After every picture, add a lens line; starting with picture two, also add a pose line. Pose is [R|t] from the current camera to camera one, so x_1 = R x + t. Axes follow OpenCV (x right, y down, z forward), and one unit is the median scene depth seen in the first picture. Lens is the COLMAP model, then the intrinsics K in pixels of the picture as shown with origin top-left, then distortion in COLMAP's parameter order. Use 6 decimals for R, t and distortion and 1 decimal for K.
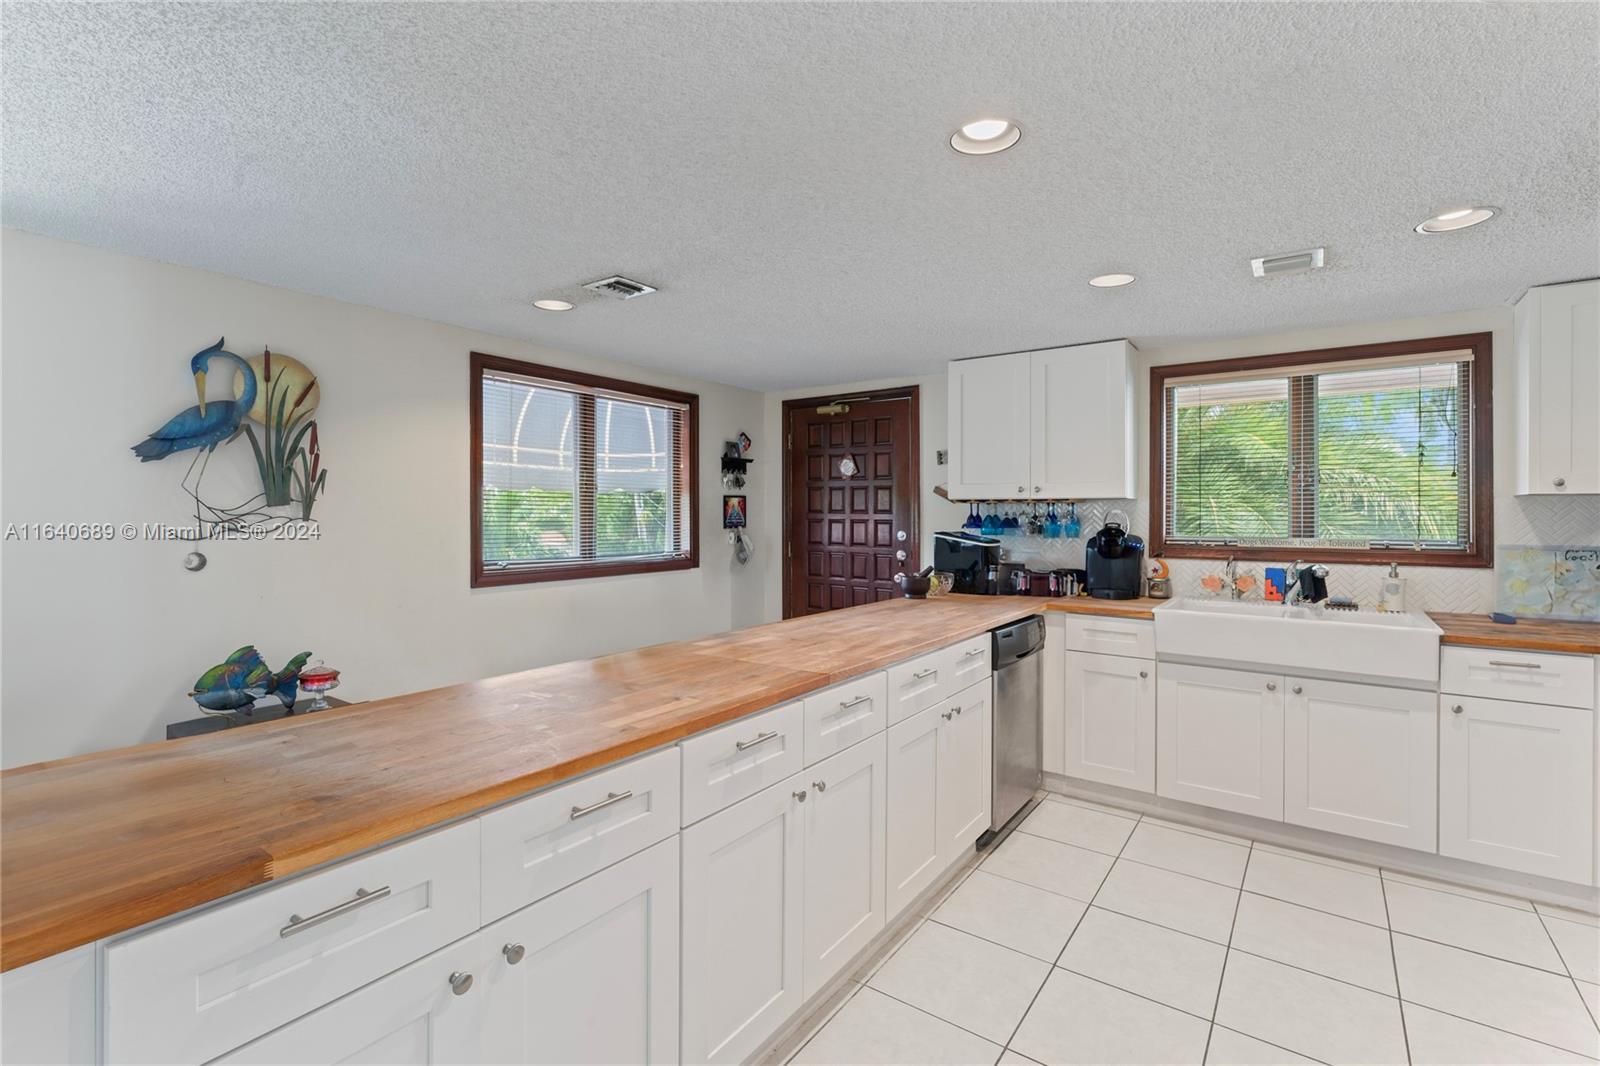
lens RADIAL K [[731.4, 0, 794.1], [0, 731.4, 509.2], [0, 0, 1]] dist [0.000815, 0.000251]
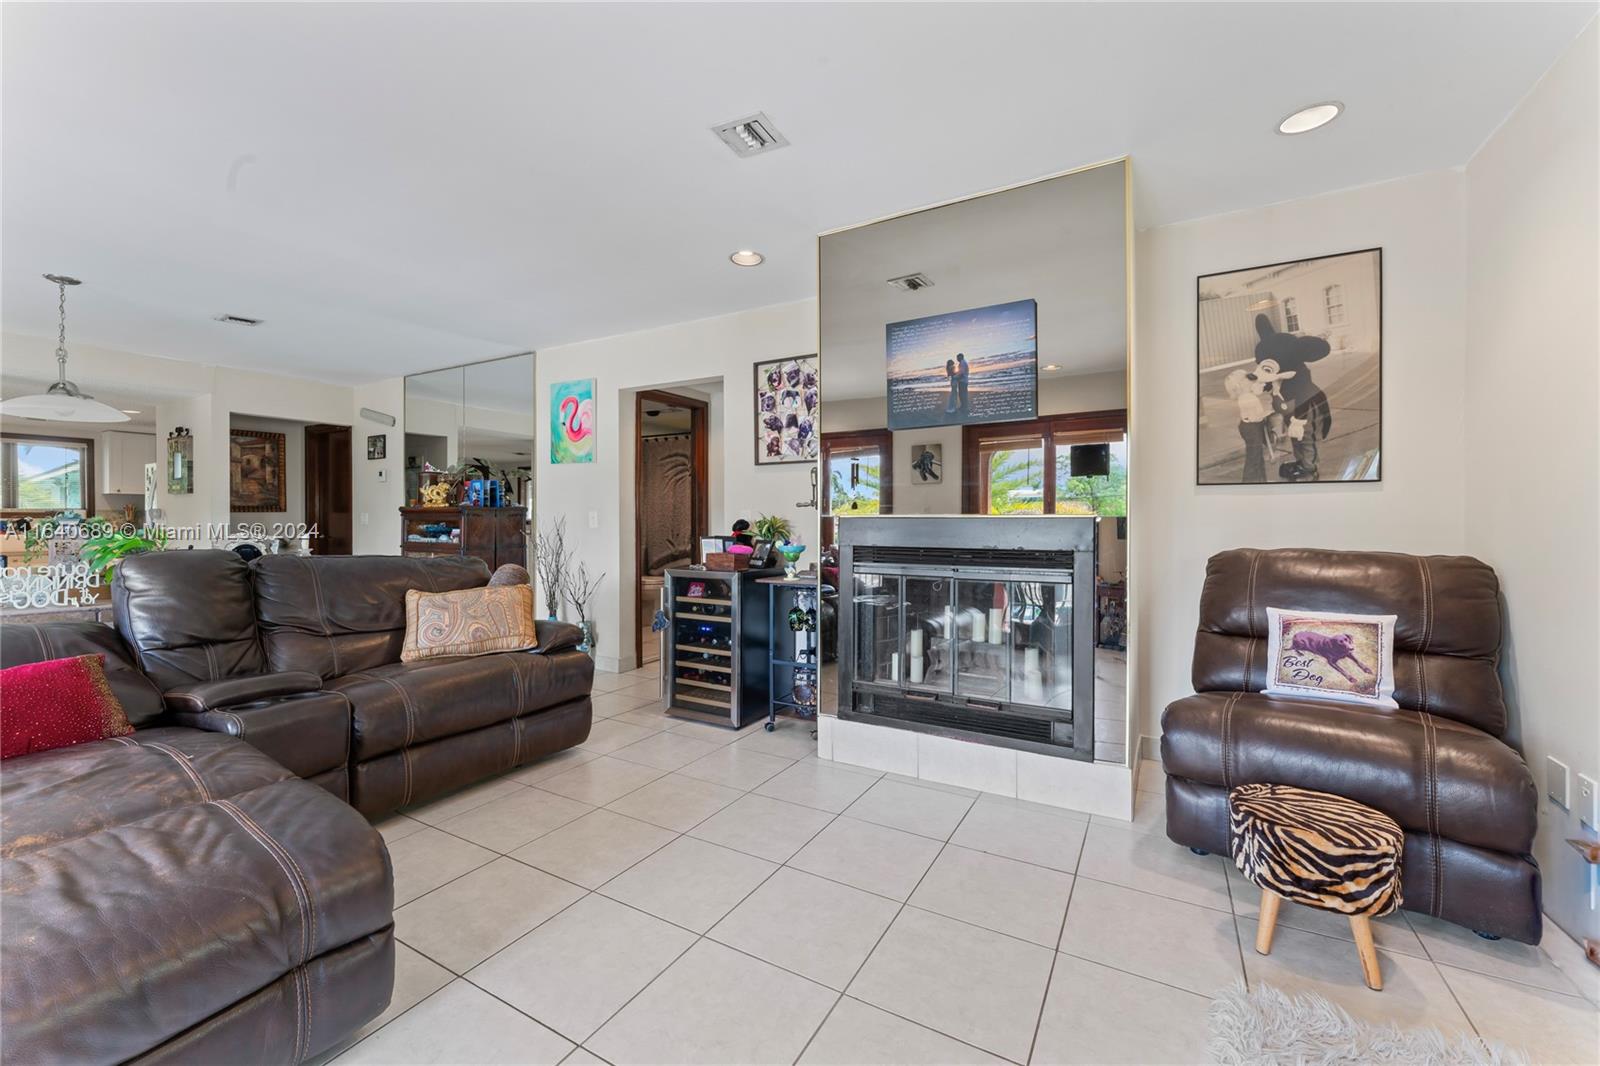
lens RADIAL K [[643.0, 0, 805.4], [0, 643.0, 524.6], [0, 0, 1]] dist [-0.003058, 0.001060]
pose [[-0.113520, -0.014767, 0.993426, -1.662562], [-0.007800, 0.999872, 0.013971, 0.041295], [-0.993505, -0.006163, -0.113621, -1.354034]]
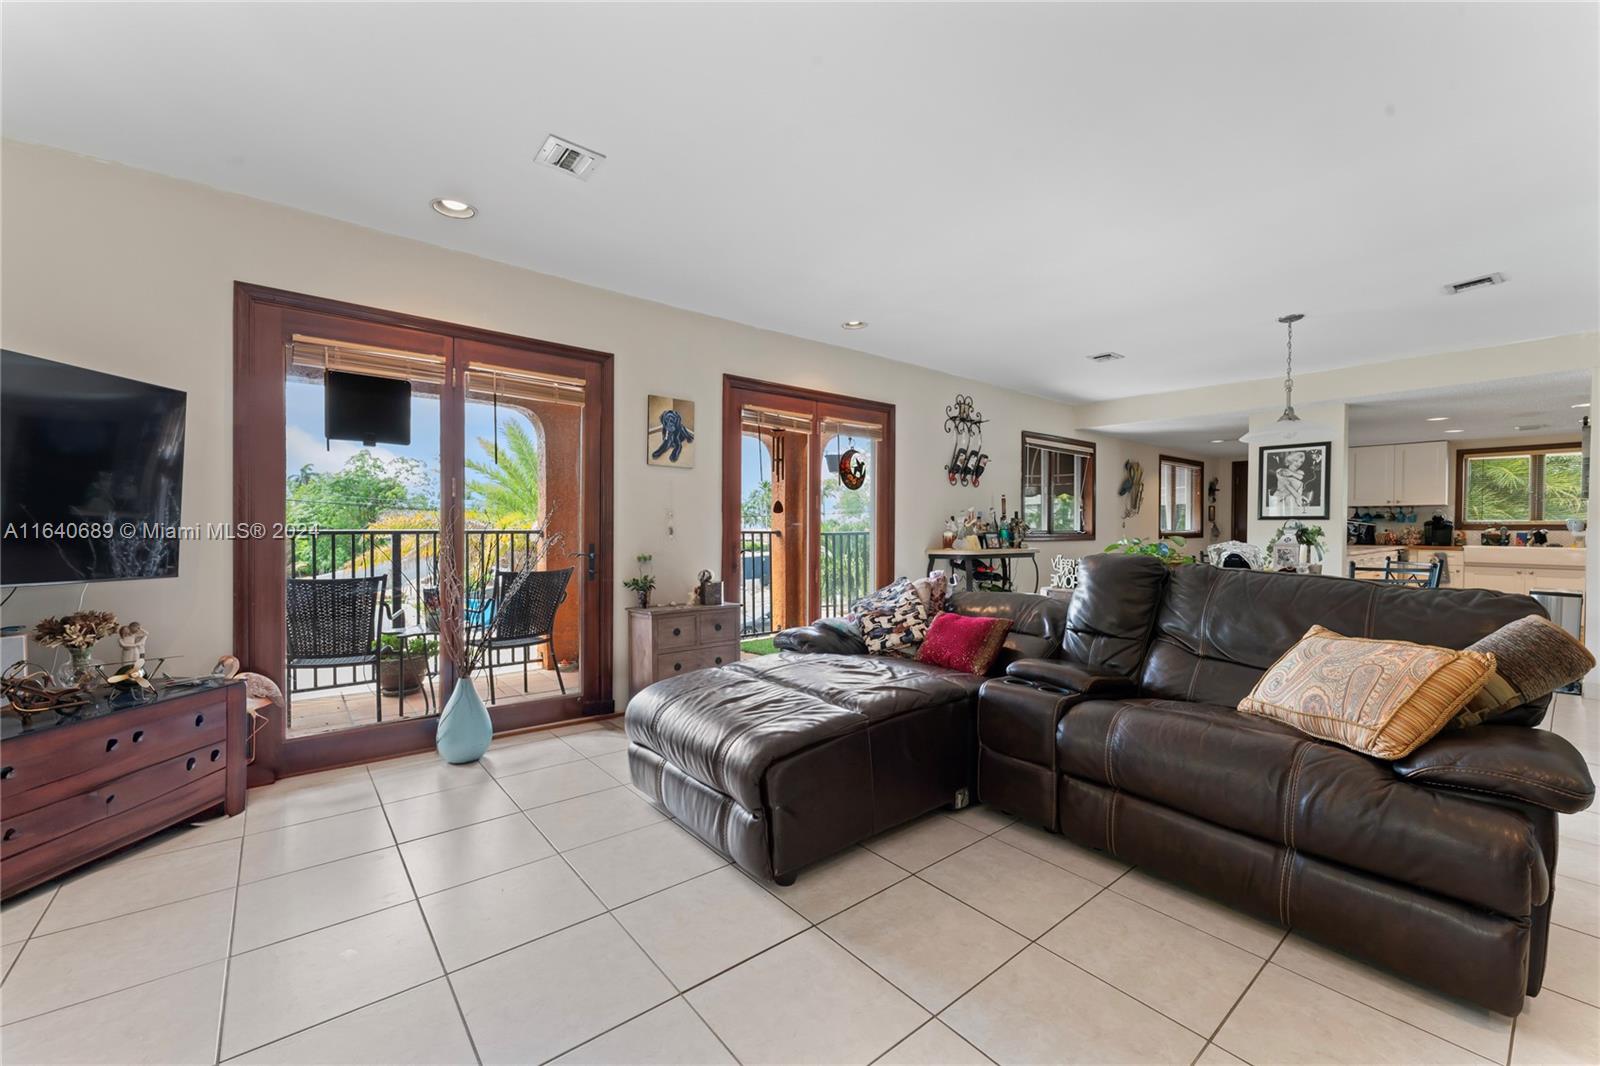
lens RADIAL K [[643.0, 0, 789.6], [0, 643.0, 536.7], [0, 0, 1]] dist [-0.003058, 0.001060]
pose [[0.964825, 0.004890, -0.262846, -1.096963], [0.000409, 0.999798, 0.020099, 0.046323], [0.262891, -0.019499, 0.964628, -1.648574]]
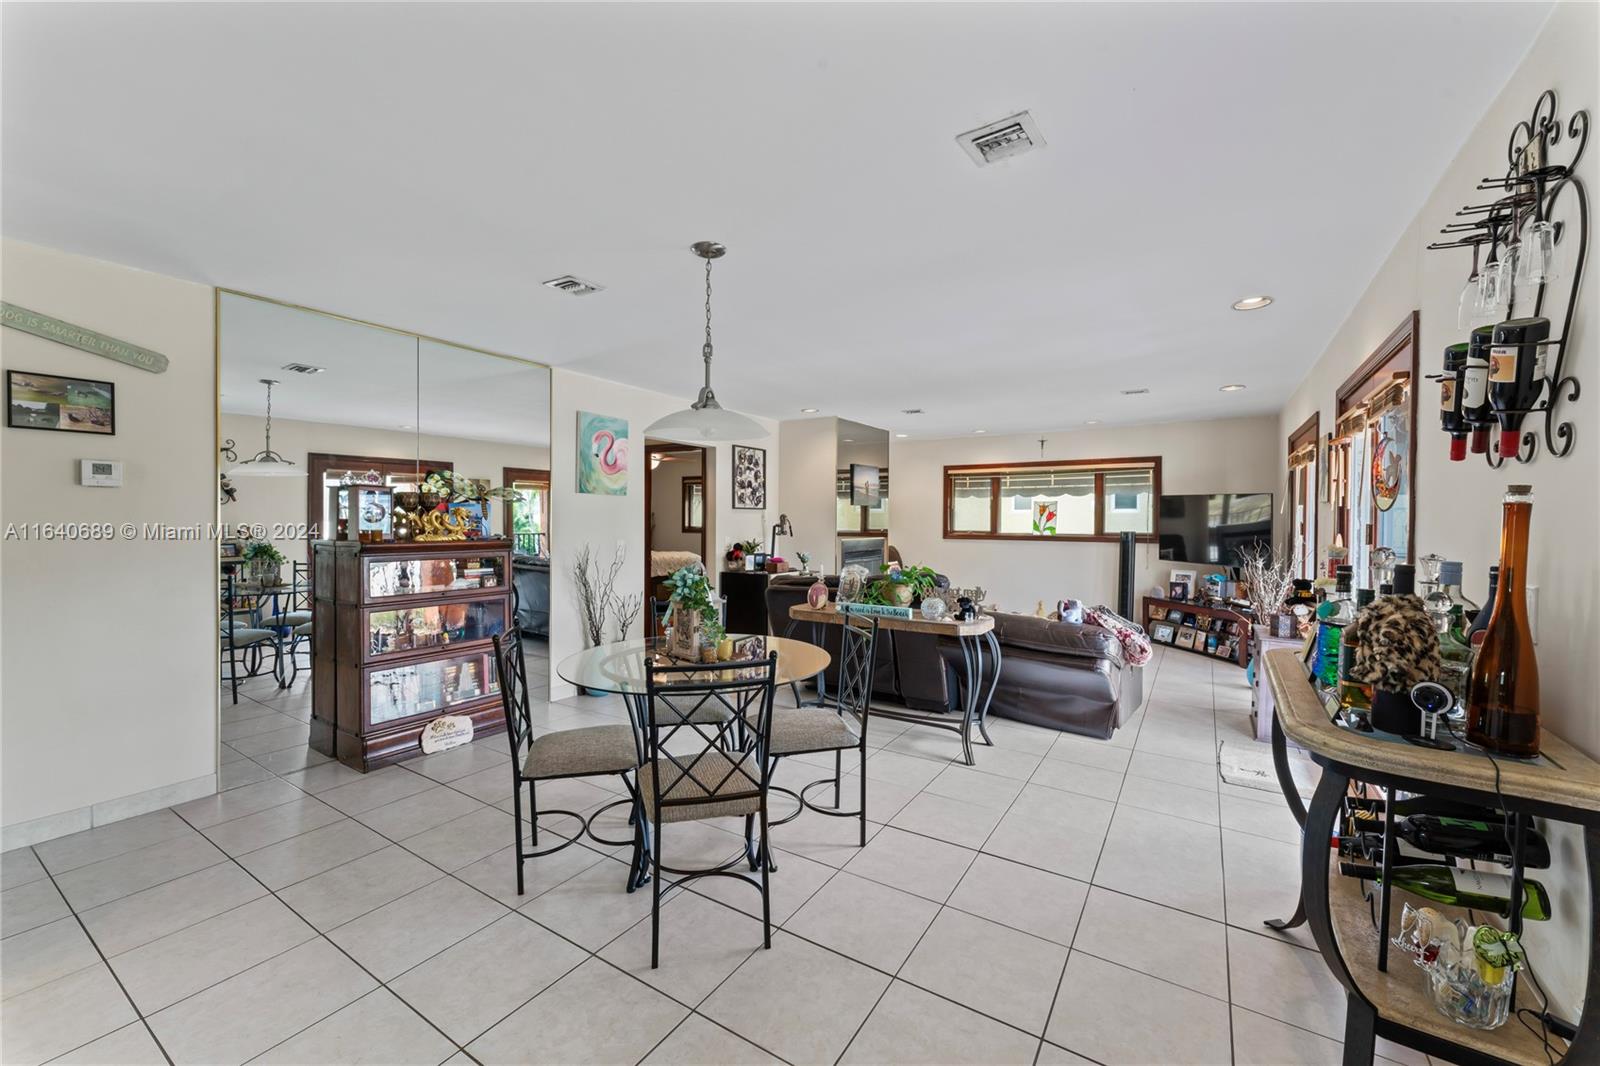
lens RADIAL K [[643.0, 0, 792.7], [0, 643.0, 530.3], [0, 0, 1]] dist [-0.003058, 0.001060]
pose [[-0.998319, -0.008814, -0.057292, -0.596236], [-0.009293, 0.999924, 0.008106, -0.001924], [0.057216, 0.008624, -0.998325, 0.410308]]
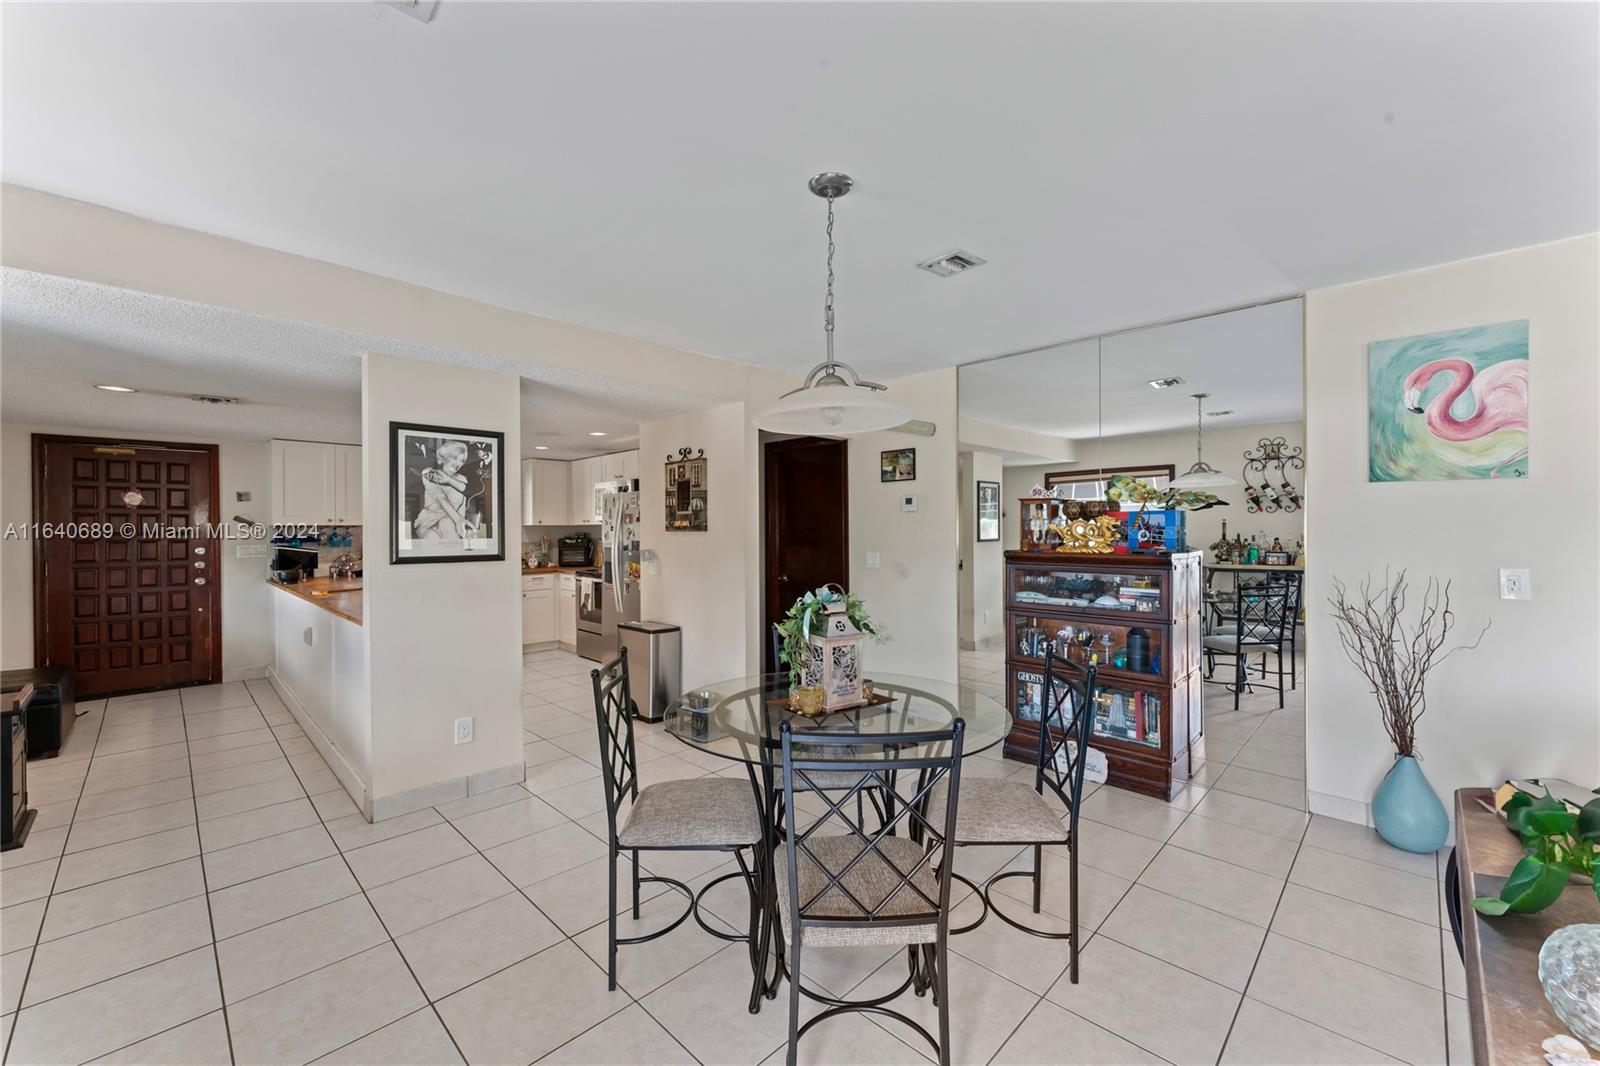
lens RADIAL K [[643.0, 0, 800.7], [0, 643.0, 525.8], [0, 0, 1]] dist [-0.003058, 0.001060]
pose [[0.156014, -0.001547, 0.987754, -1.114256], [0.001692, 0.999998, 0.001299, -0.014055], [-0.987753, 0.001469, 0.156016, -0.398220]]
